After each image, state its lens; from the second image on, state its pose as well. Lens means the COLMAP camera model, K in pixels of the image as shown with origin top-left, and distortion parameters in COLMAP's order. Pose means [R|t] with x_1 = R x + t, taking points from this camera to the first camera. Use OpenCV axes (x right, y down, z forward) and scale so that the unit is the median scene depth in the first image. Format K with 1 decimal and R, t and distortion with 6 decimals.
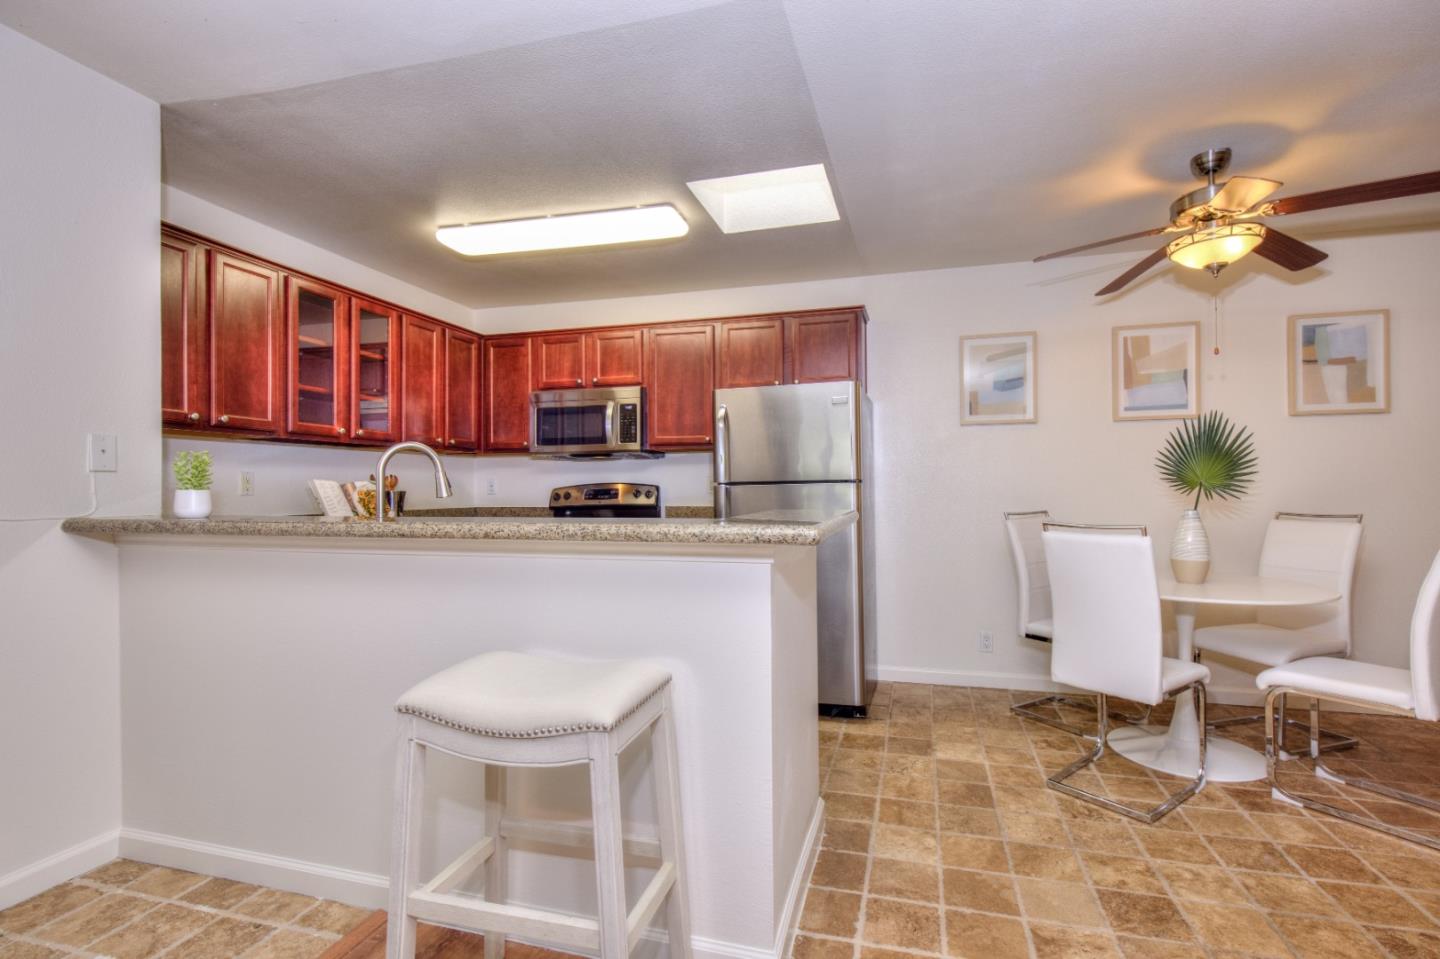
lens RADIAL K [[658.9, 0, 740.2], [0, 658.9, 483.7], [0, 0, 1]] dist [-0.002078, -0.000305]
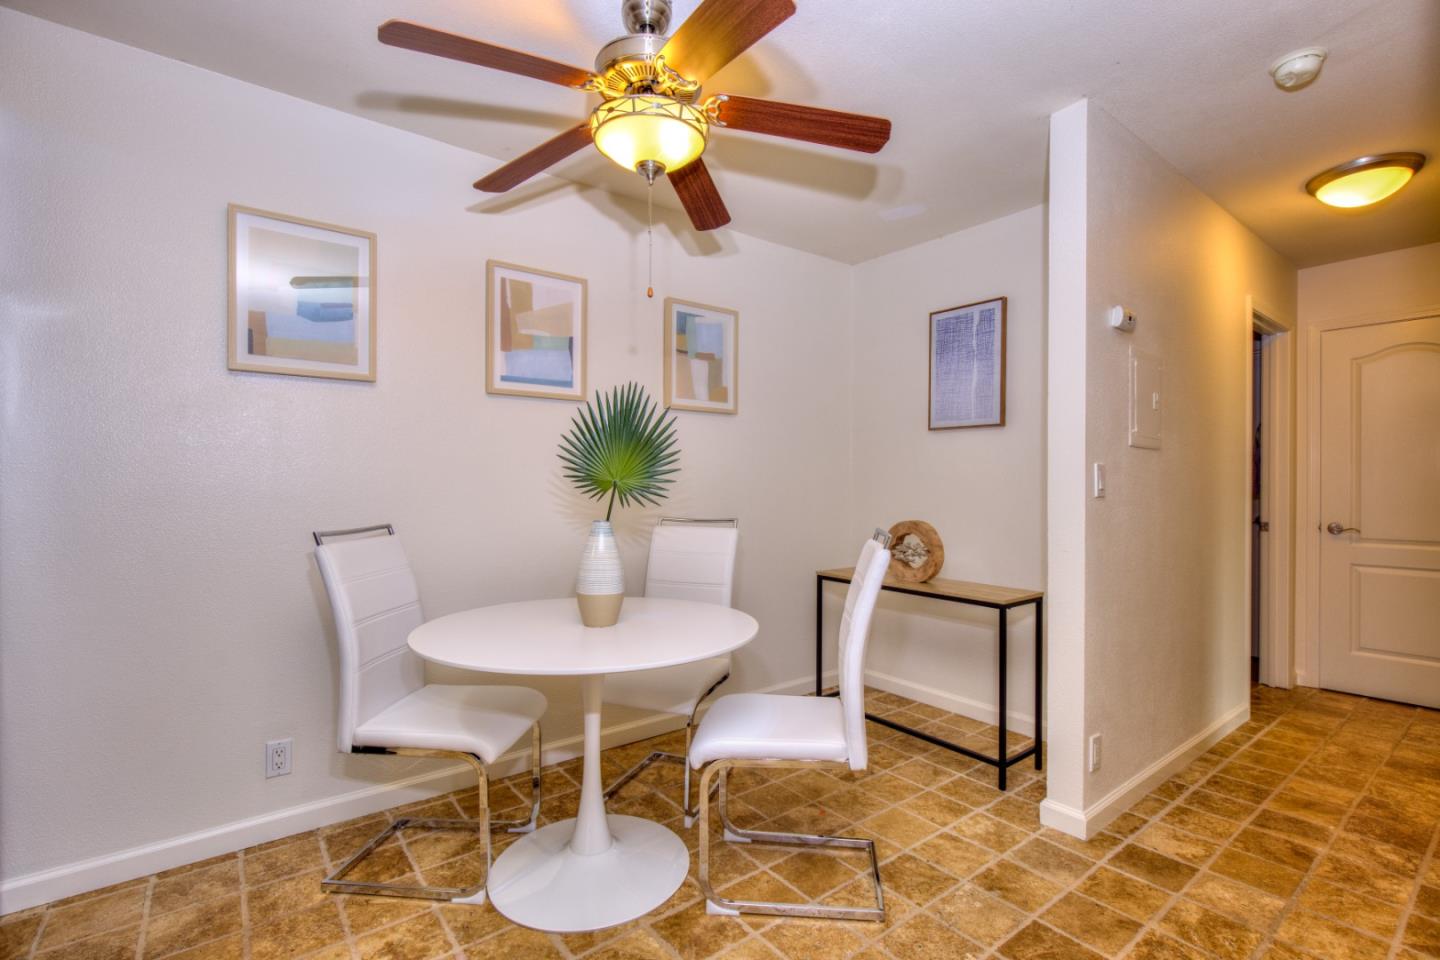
lens RADIAL K [[653.6, 0, 724.8], [0, 653.6, 486.9], [0, 0, 1]] dist [-0.000337, 0.000945]
pose [[0.601098, 0.004425, 0.799163, 0.162223], [-0.013795, 0.999893, 0.004840, -0.001513], [-0.799056, -0.013934, 0.601095, 0.376709]]
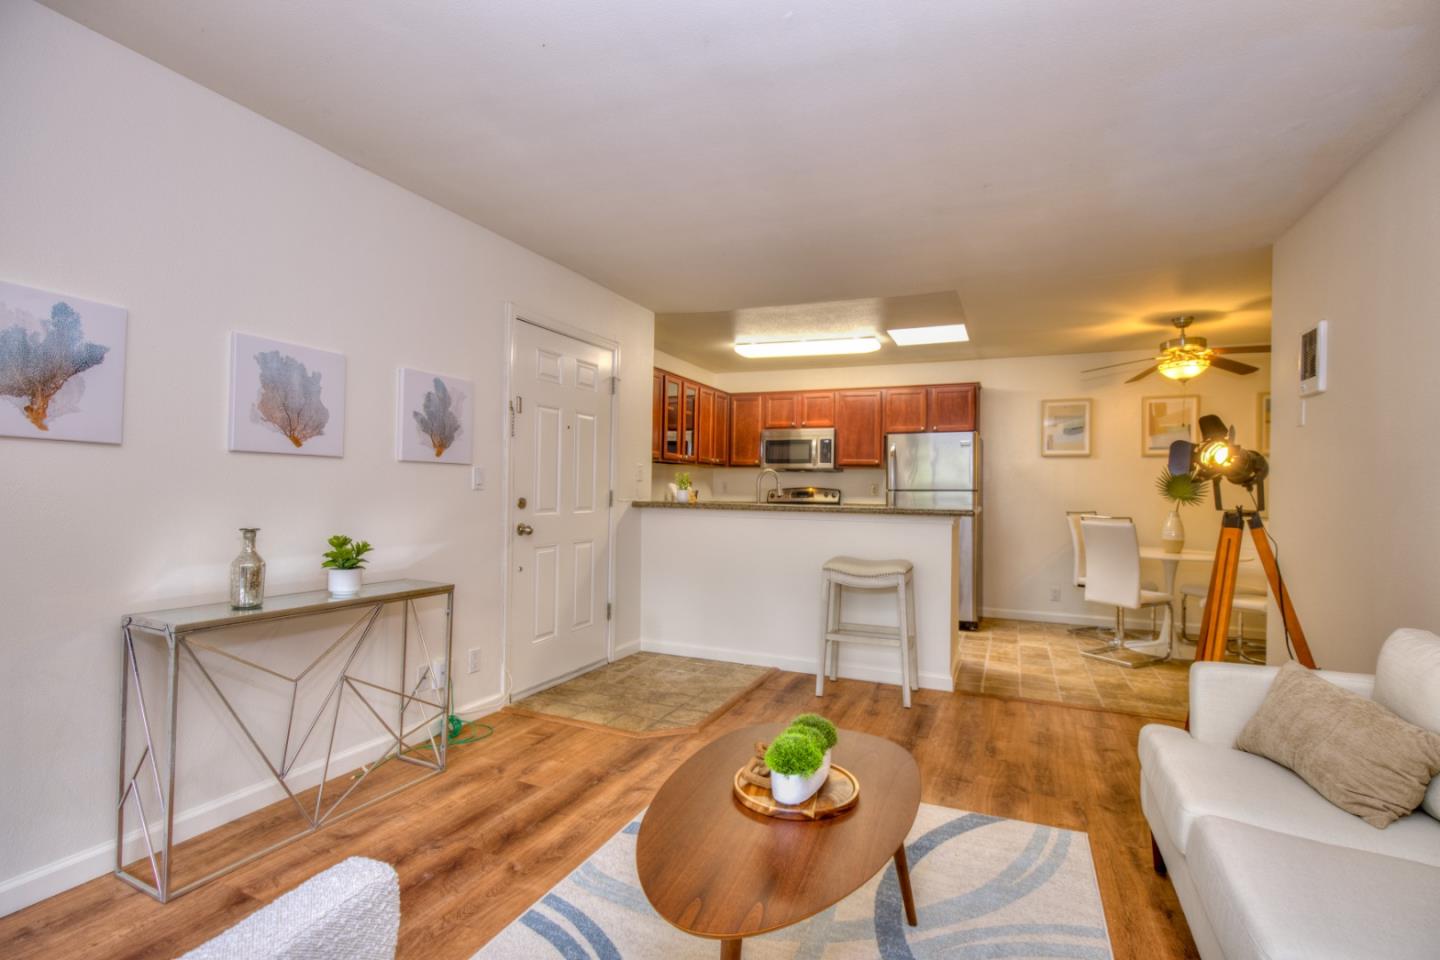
lens RADIAL K [[658.9, 0, 740.8], [0, 658.9, 484.0], [0, 0, 1]] dist [-0.002078, -0.000305]
pose [[0.991458, 0.019487, -0.128961, -0.187270], [-0.019439, 0.999810, 0.001628, -0.011298], [0.128969, 0.000893, 0.991648, -0.705706]]
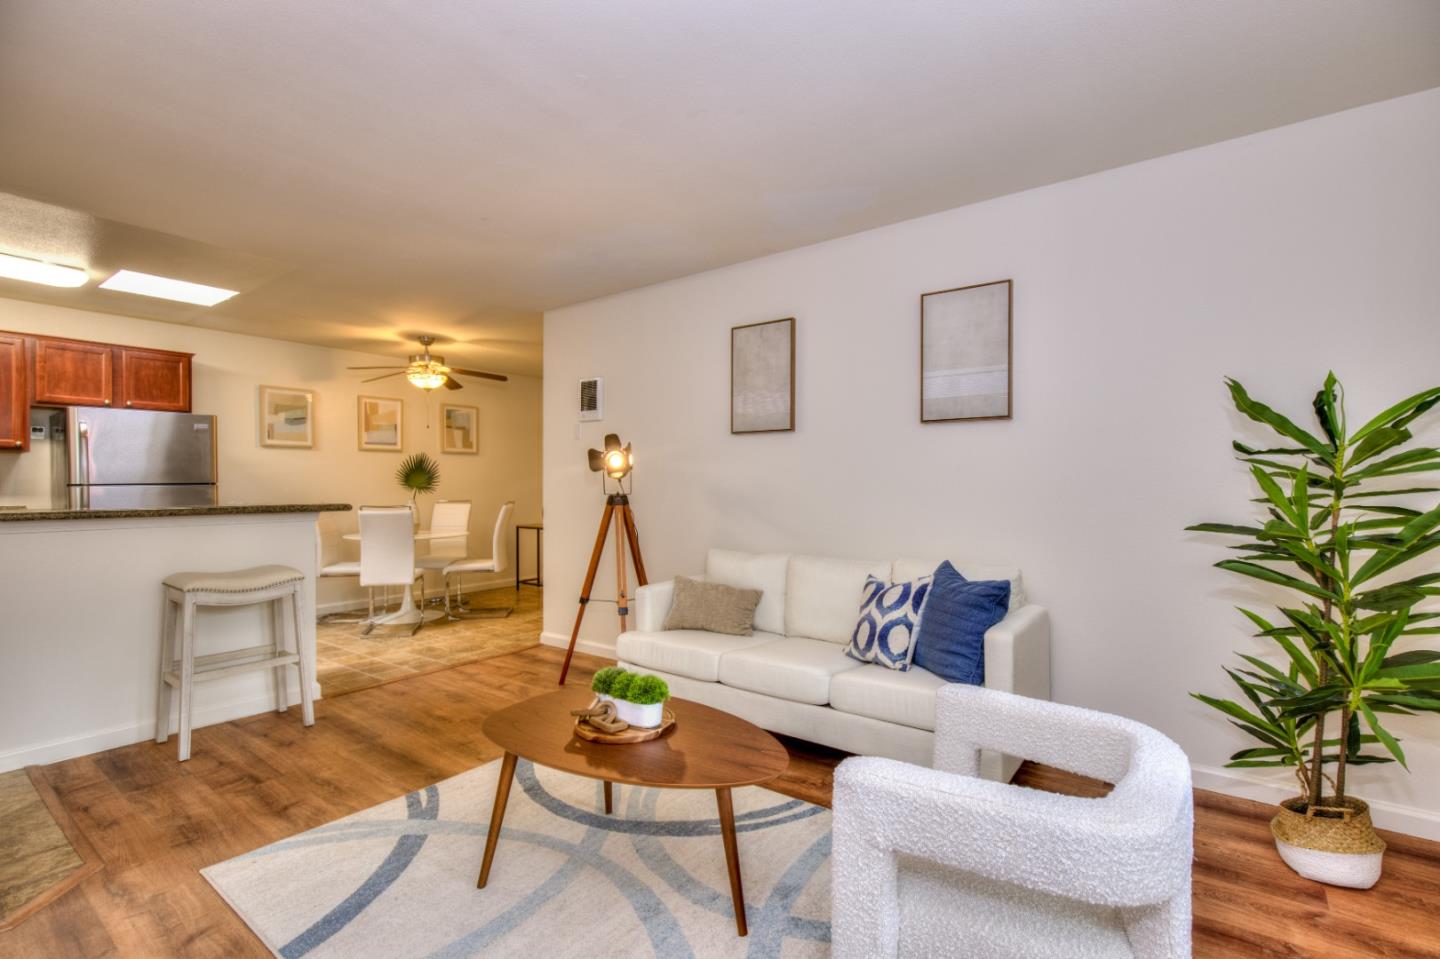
lens RADIAL K [[658.9, 0, 731.8], [0, 658.9, 487.5], [0, 0, 1]] dist [-0.002078, -0.000305]
pose [[0.360540, -0.000792, 0.932743, -0.699480], [-0.008146, 0.999959, 0.003998, -0.010536], [-0.932708, -0.009040, 0.360519, -0.542356]]
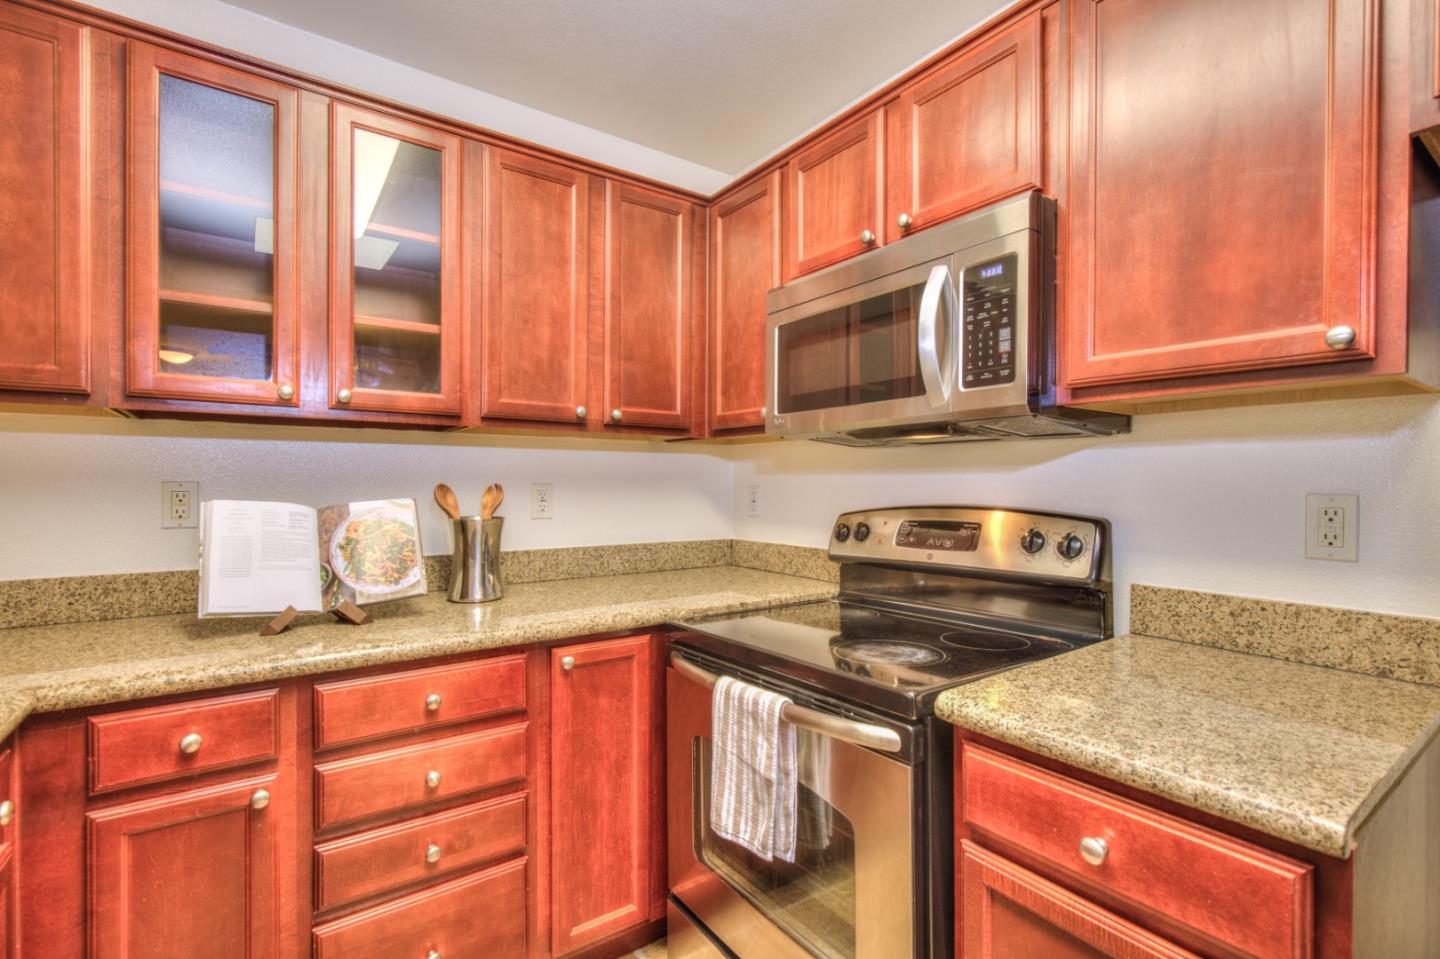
lens RADIAL K [[658.9, 0, 731.6], [0, 658.9, 484.0], [0, 0, 1]] dist [-0.002078, -0.000305]
pose [[0.768924, 0.012514, -0.639218, -0.072261], [-0.004589, 0.999891, 0.014056, -0.022411], [0.639324, -0.007874, 0.768897, 0.771726]]
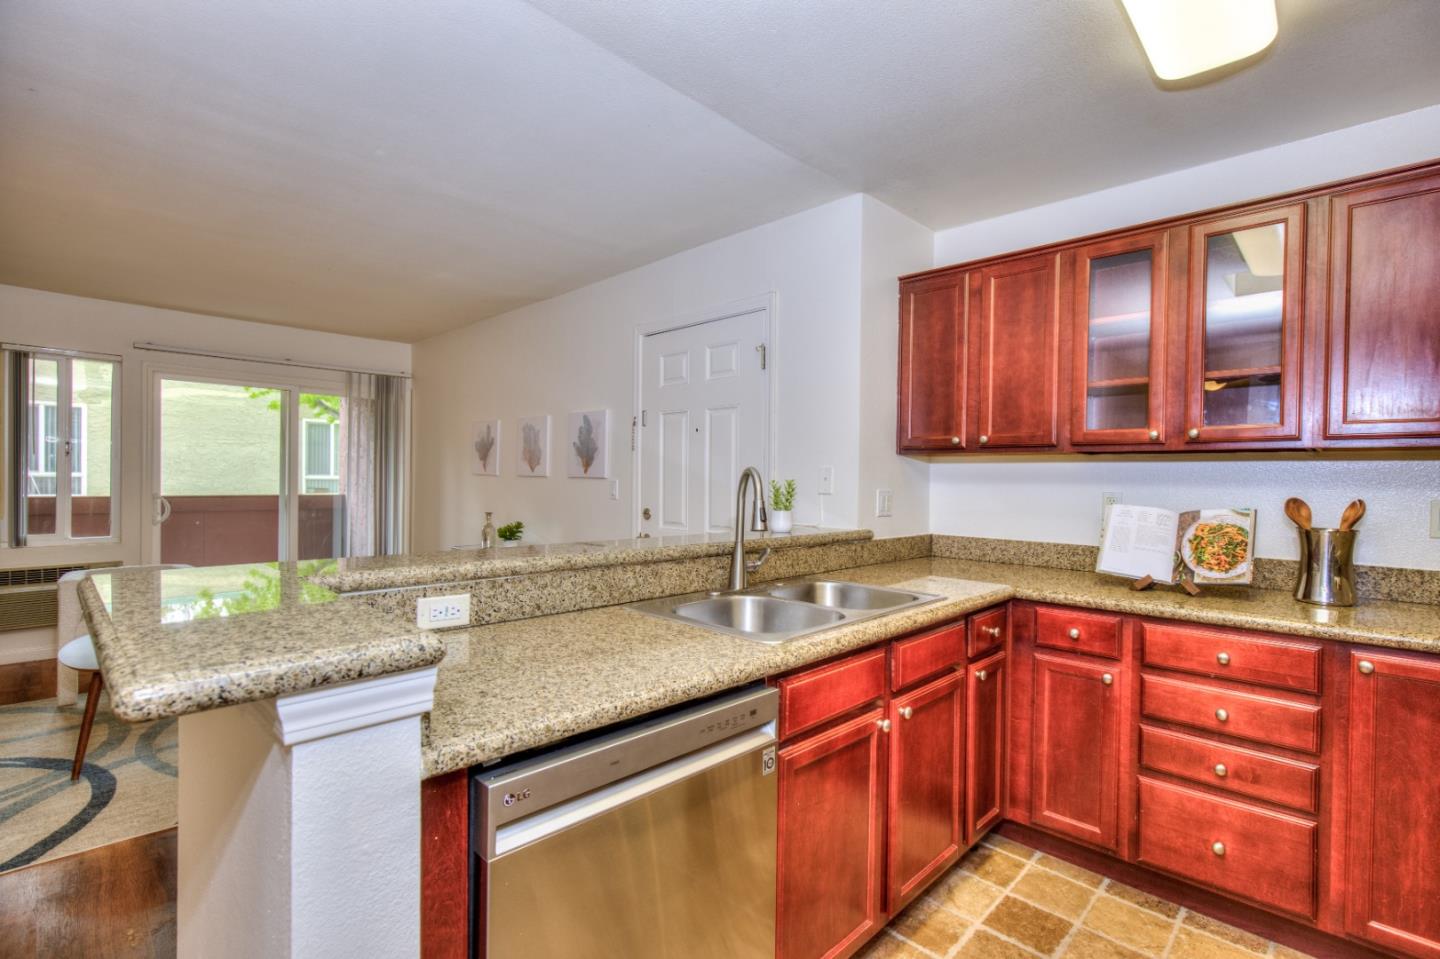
lens RADIAL K [[658.9, 0, 740.0], [0, 658.9, 485.8], [0, 0, 1]] dist [-0.002078, -0.000305]
pose [[-0.481814, 0.008776, -0.876230, 0.187296], [-0.004431, 0.999913, 0.012451, -0.030404], [0.876263, 0.009882, -0.481733, 0.867828]]
